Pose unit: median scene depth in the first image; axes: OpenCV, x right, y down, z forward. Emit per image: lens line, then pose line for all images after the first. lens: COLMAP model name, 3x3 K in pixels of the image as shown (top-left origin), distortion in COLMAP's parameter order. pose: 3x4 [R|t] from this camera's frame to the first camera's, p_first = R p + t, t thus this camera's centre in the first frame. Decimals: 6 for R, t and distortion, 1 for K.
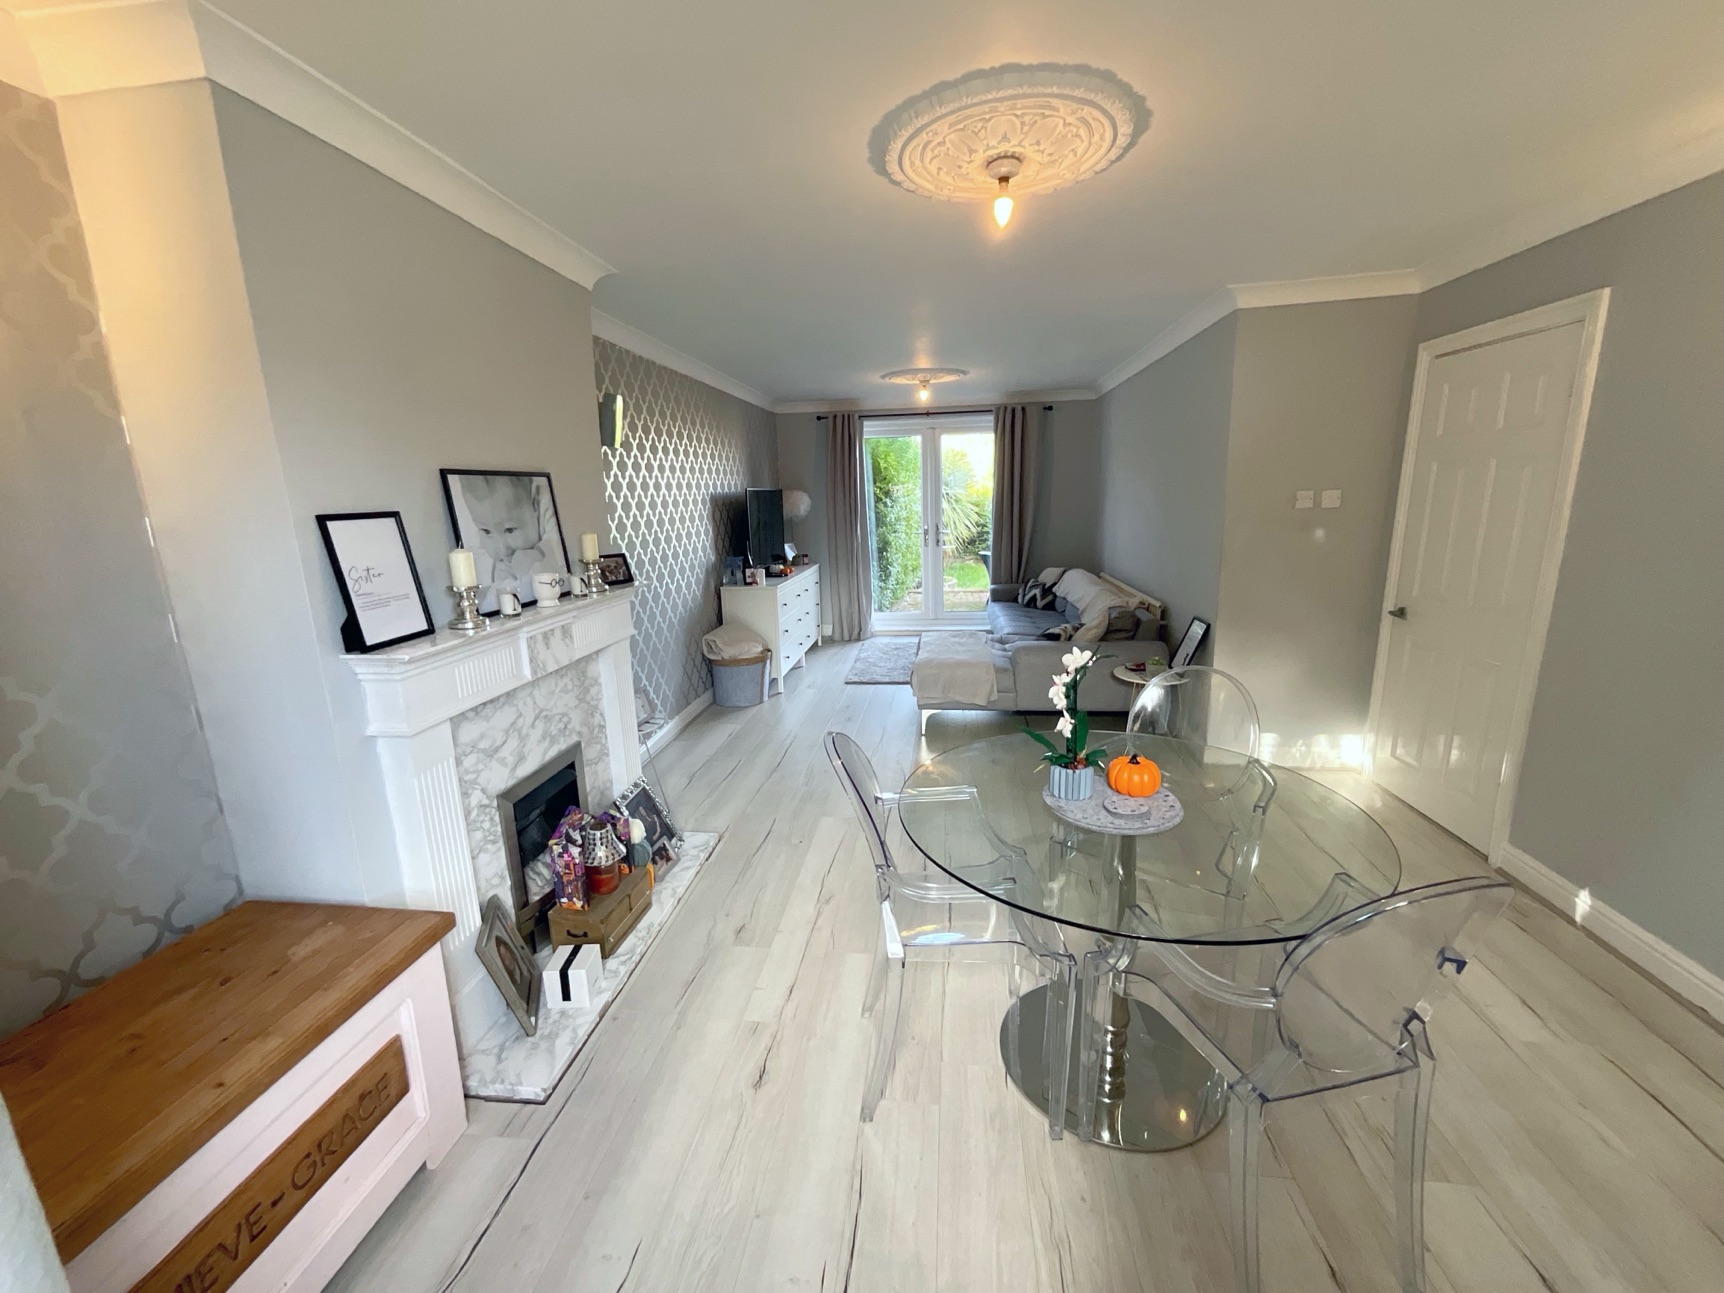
lens RADIAL K [[700.3, 0, 864.7], [0, 700.3, 645.8], [0, 0, 1]] dist [-0.003766, 0.001641]
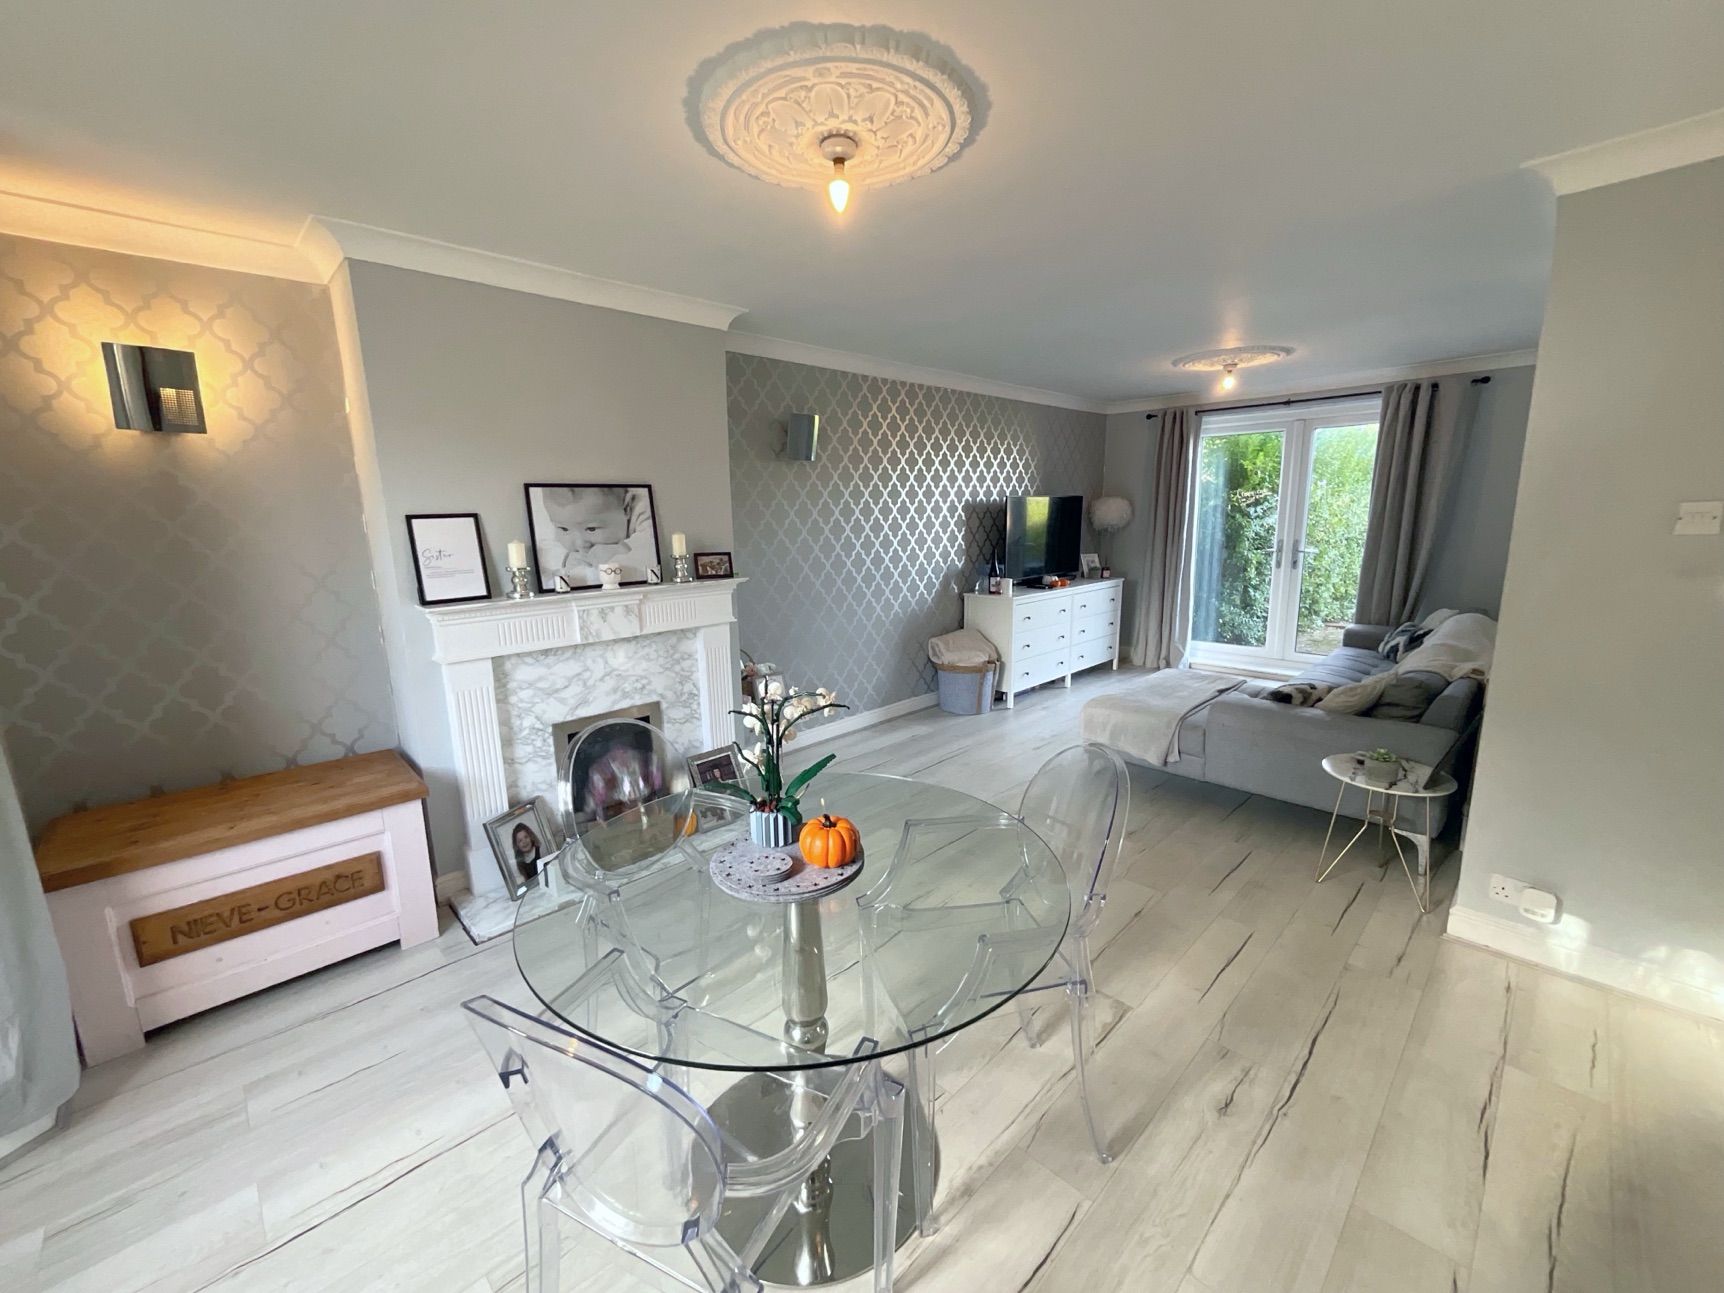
lens RADIAL K [[700.3, 0, 866.5], [0, 700.3, 645.9], [0, 0, 1]] dist [-0.003766, 0.001641]
pose [[0.781762, 0.131764, -0.609496, 0.623956], [-0.136419, 0.989882, 0.039021, -0.059199], [0.608471, 0.052642, 0.791828, 0.242685]]
